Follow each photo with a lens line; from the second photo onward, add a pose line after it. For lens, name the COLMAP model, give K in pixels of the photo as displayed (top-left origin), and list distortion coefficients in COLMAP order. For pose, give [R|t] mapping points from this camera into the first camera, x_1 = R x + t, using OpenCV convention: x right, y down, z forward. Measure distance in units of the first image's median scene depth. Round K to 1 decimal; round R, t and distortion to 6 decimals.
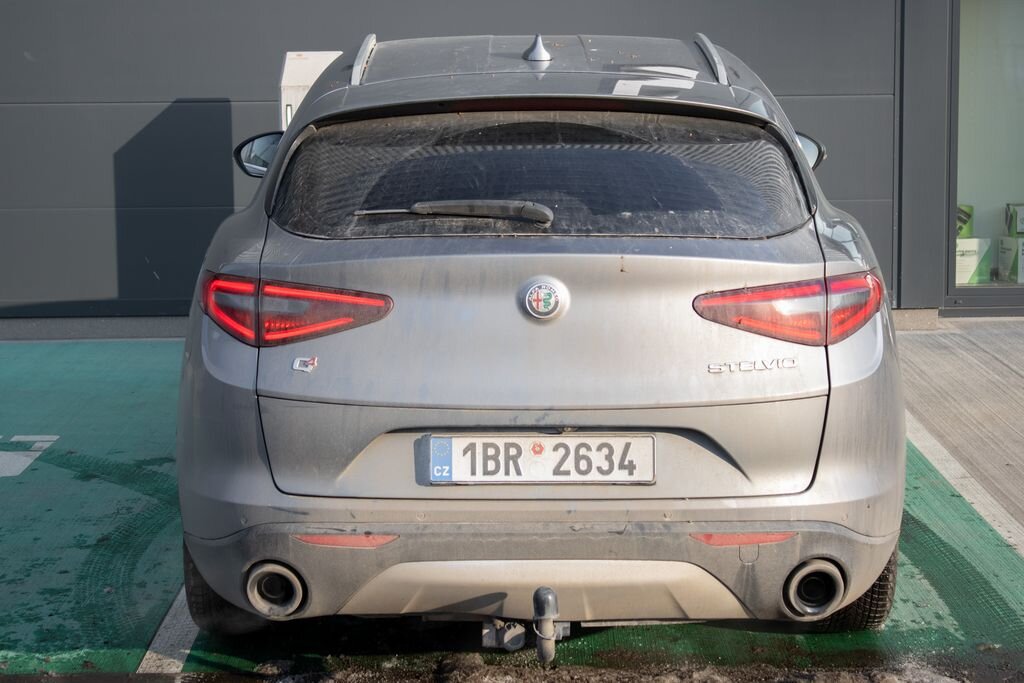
lens RADIAL K [[2078.8, 0, 512.0], [0, 2078.8, 341.5], [0, 0, 1]] dist [-0.002987, 0.199524]
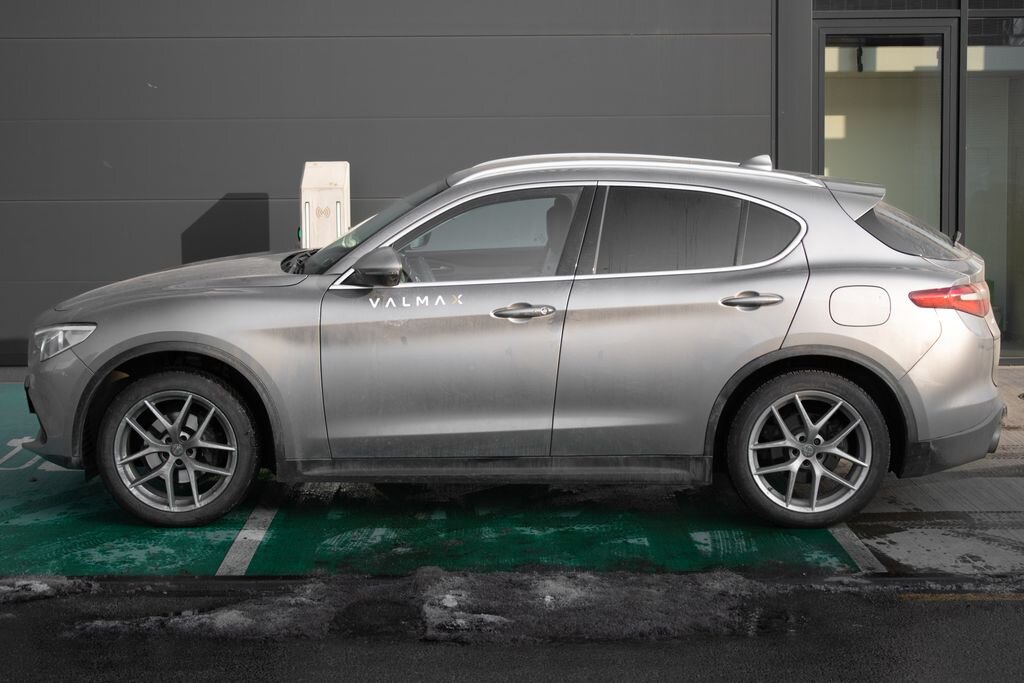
lens RADIAL K [[1827.2, 0, 512.0], [0, 1827.2, 341.5], [0, 0, 1]] dist [0.019928, 0.090928]
pose [[0.999937, 0.003027, 0.010792, 0.013943], [-0.002644, 0.999374, -0.035280, 0.020604], [-0.010892, 0.035249, 0.999319, -0.216187]]
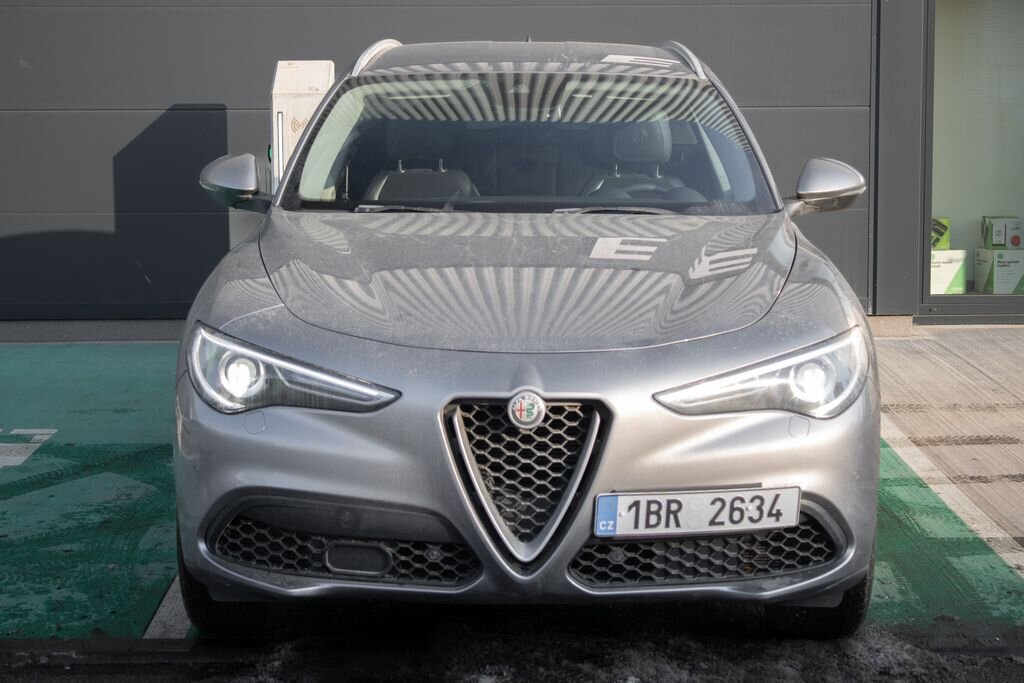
lens RADIAL K [[2078.8, 0, 512.0], [0, 2078.8, 341.5], [0, 0, 1]] dist [-0.002987, 0.199524]
pose [[0.999953, 0.004400, 0.008586, -0.001586], [-0.004337, 0.999963, -0.007364, 0.009196], [-0.008618, 0.007326, 0.999936, -0.036658]]
